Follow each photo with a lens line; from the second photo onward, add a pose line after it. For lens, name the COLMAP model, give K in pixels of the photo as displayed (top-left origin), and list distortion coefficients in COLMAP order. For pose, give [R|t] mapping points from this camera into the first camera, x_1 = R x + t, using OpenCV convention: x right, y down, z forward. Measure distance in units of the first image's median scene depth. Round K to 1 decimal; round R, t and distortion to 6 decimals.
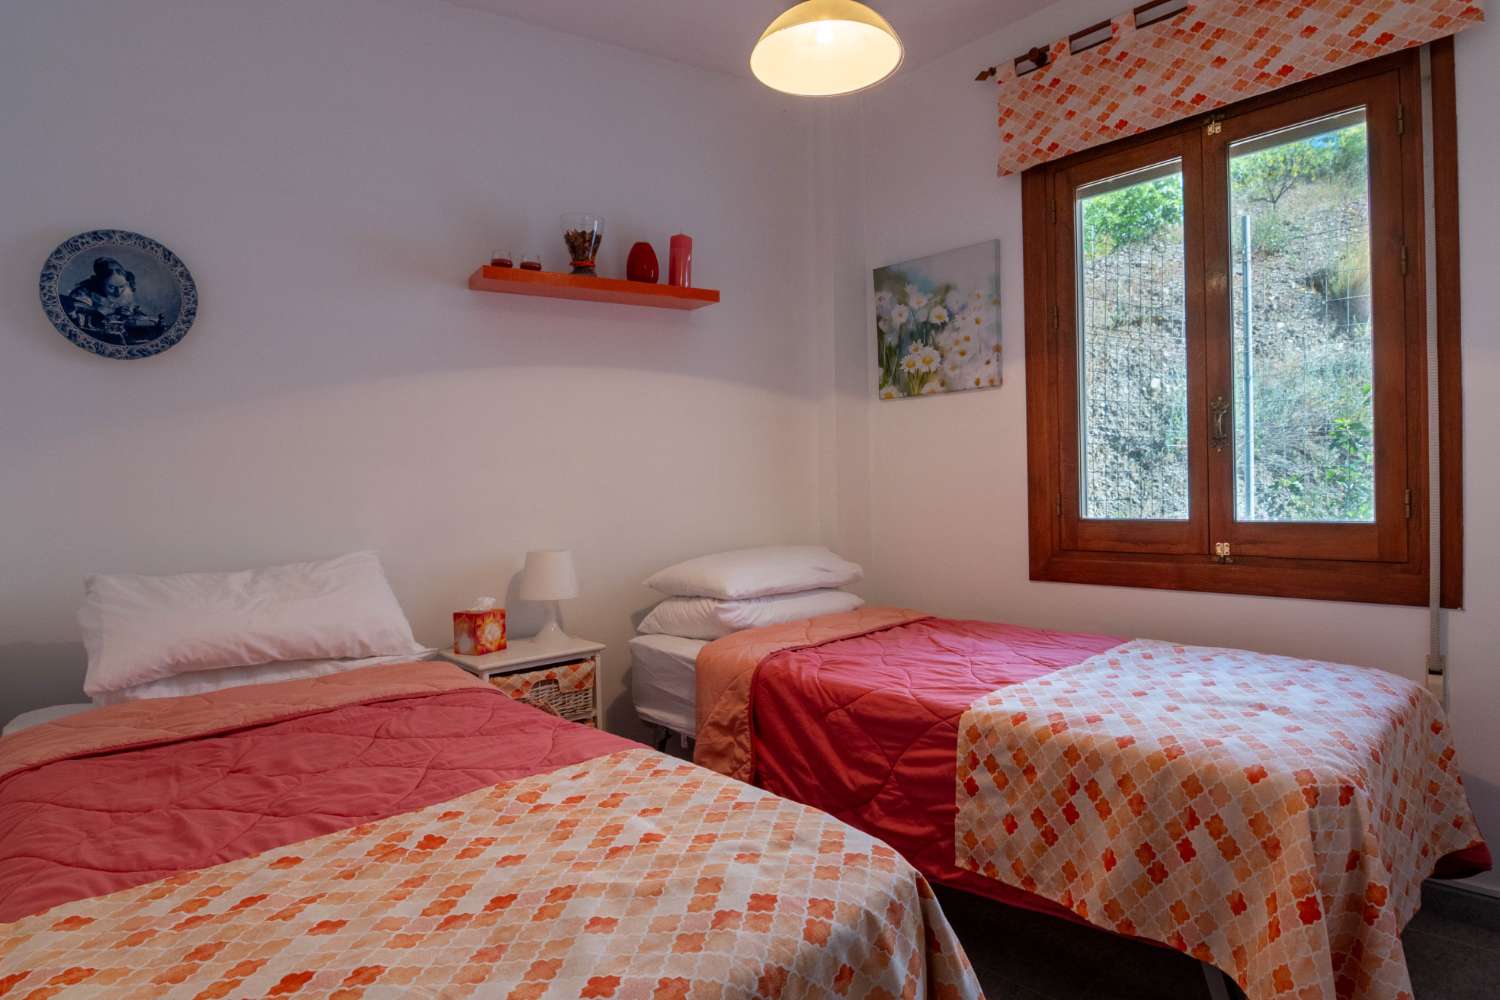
lens RADIAL K [[848.5, 0, 750.0], [0, 848.5, 500.0], [0, 0, 1]] dist [0.000509, -0.002024]
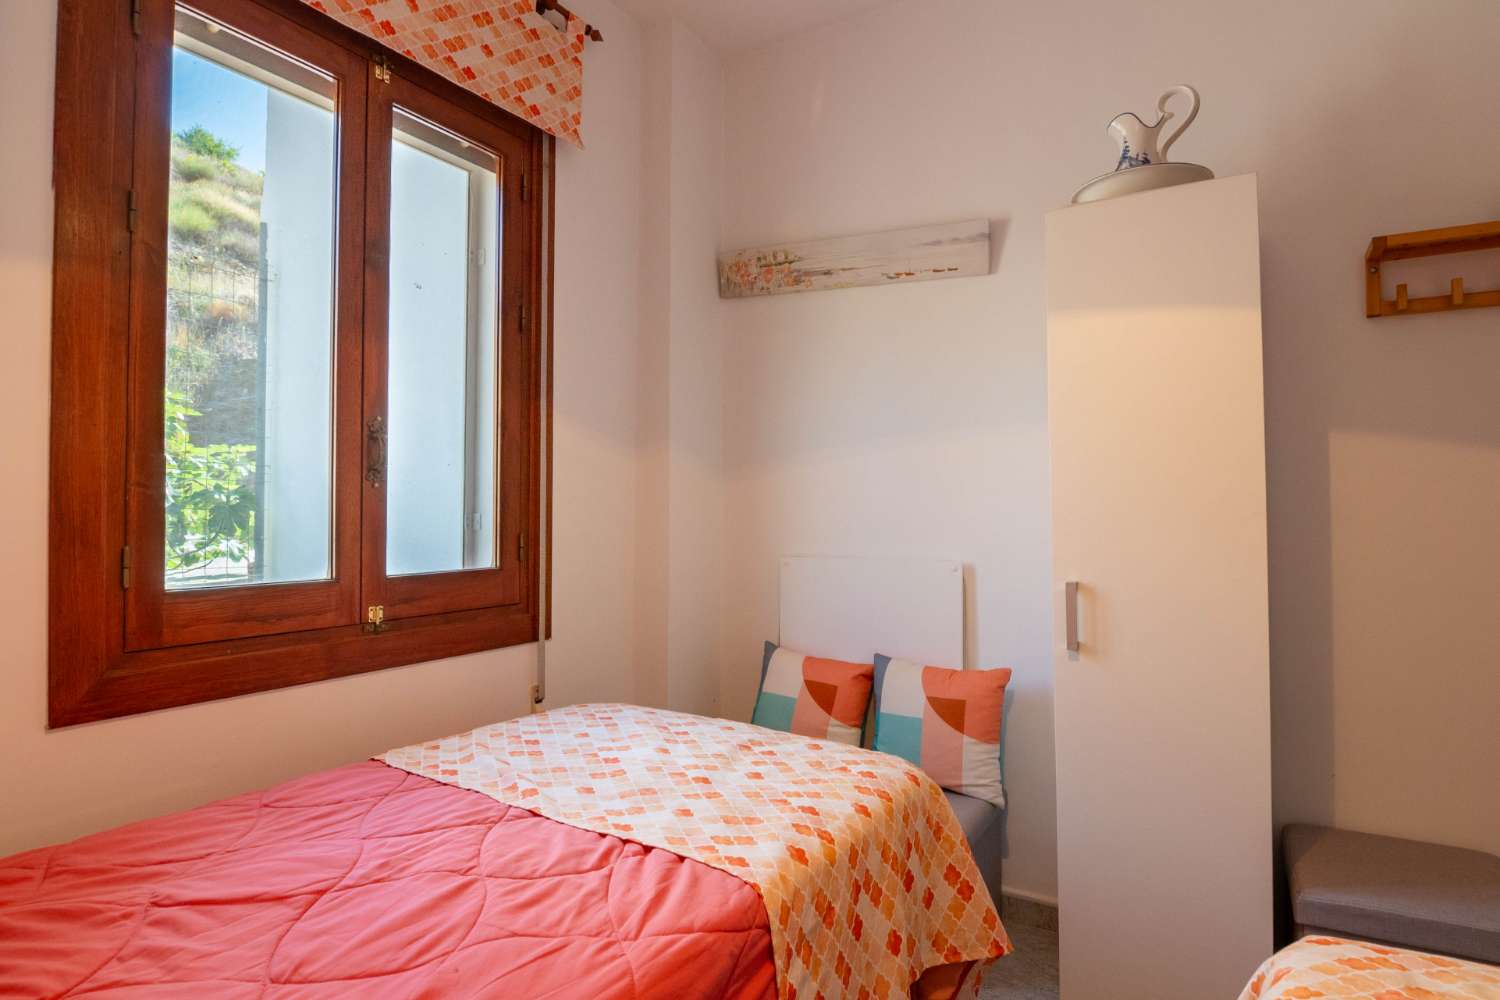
lens RADIAL K [[790.4, 0, 748.3], [0, 790.4, 513.7], [0, 0, 1]] dist [-0.000655, -0.000682]
pose [[-0.246713, 0.024266, 0.968785, -0.244366], [0.017081, 0.999640, -0.020689, -0.012443], [-0.968938, 0.011444, -0.247039, 0.904308]]
